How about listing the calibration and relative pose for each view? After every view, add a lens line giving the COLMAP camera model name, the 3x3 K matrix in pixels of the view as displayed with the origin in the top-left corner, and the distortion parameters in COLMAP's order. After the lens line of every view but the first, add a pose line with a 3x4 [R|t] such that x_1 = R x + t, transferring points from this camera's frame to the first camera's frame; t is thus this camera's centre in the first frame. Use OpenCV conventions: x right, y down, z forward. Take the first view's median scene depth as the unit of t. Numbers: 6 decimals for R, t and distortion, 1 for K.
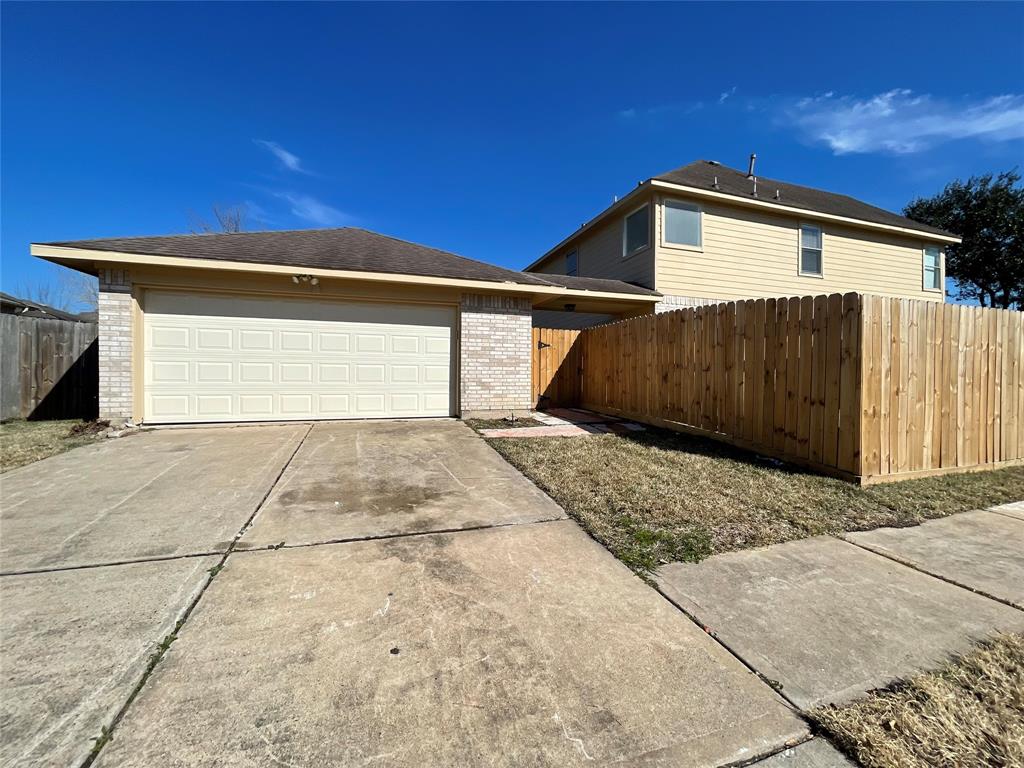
lens RADIAL K [[406.6, 0, 512.0], [0, 406.6, 384.8], [0, 0, 1]] dist [-0.006609, 0.000063]
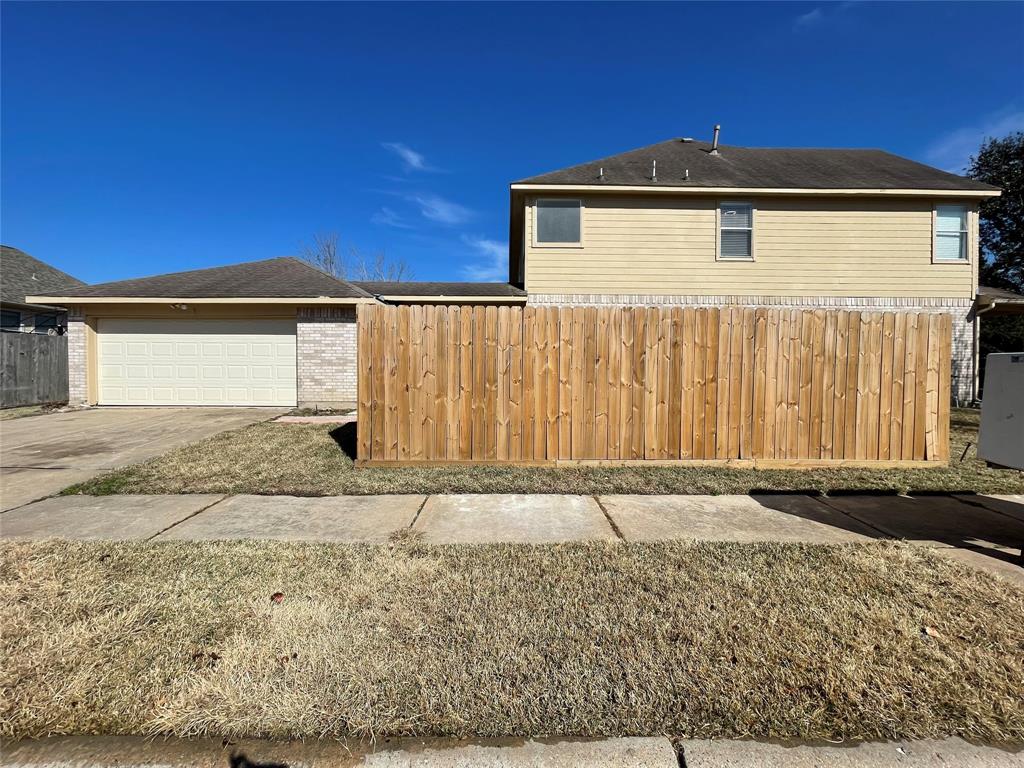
lens RADIAL K [[406.6, 0, 512.9], [0, 406.6, 385.3], [0, 0, 1]] dist [-0.006609, 0.000063]
pose [[0.953418, 0.007017, -0.301571, 0.861628], [-0.003986, 0.999935, 0.010663, -0.002211], [0.301626, -0.008964, 0.953384, 0.004721]]
